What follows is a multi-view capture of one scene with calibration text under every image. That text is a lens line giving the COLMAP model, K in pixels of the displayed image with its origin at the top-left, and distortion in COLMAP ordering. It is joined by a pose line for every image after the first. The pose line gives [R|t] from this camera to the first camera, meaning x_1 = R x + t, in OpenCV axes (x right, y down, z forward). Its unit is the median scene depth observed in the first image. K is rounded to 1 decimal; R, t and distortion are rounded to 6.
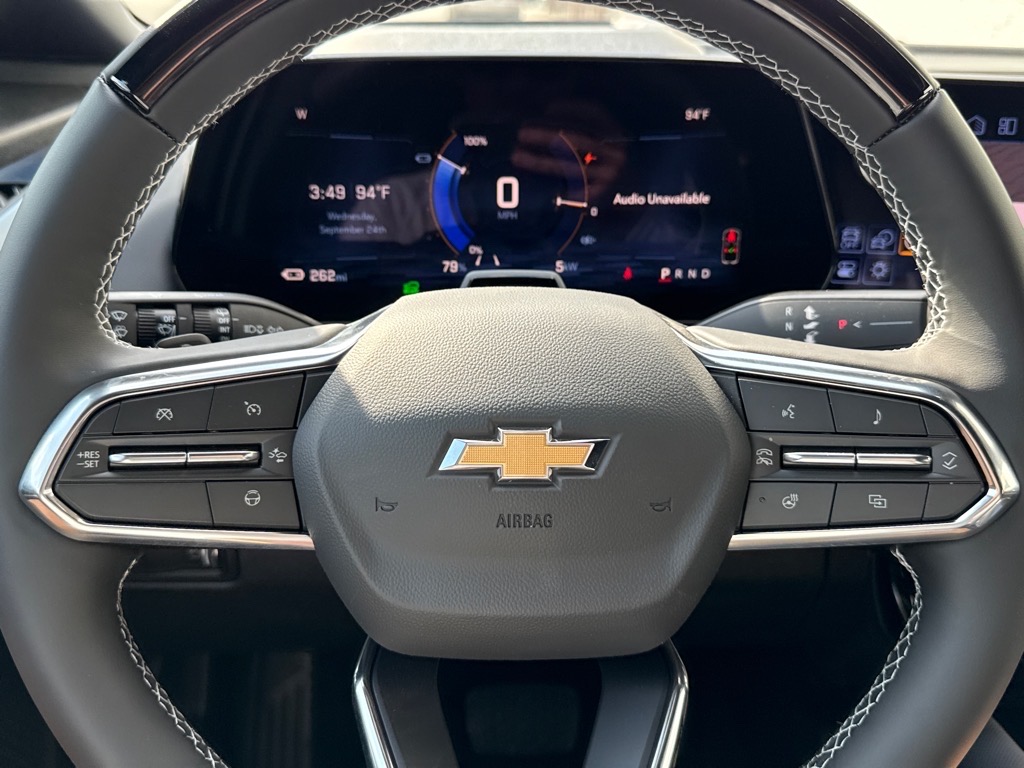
lens RADIAL K [[935.6, 0, 512.0], [0, 935.6, 384.0], [0, 0, 1]] dist [0.074733, -0.006459]
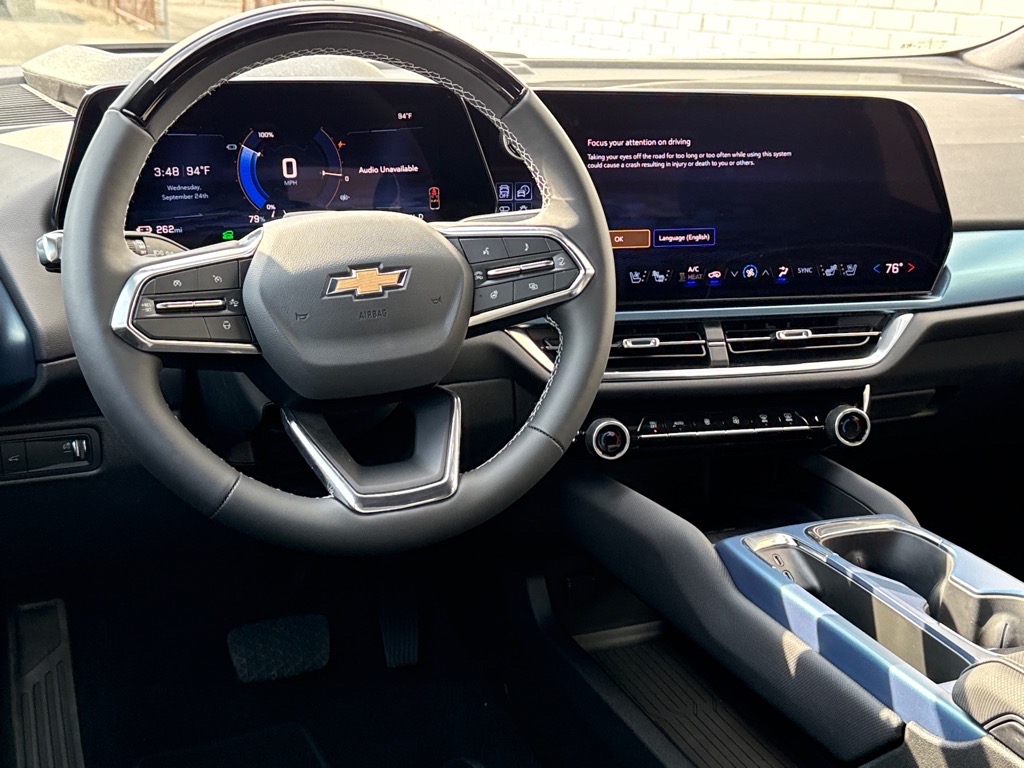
lens RADIAL K [[1276.7, 0, 512.0], [0, 1276.7, 384.0], [0, 0, 1]] dist [0.130672, -0.043707]
pose [[0.937350, -0.093915, 0.335493, -0.398097], [0.121939, 0.990510, -0.063418, 0.316906], [-0.326353, 0.100354, 0.939906, -1.033540]]
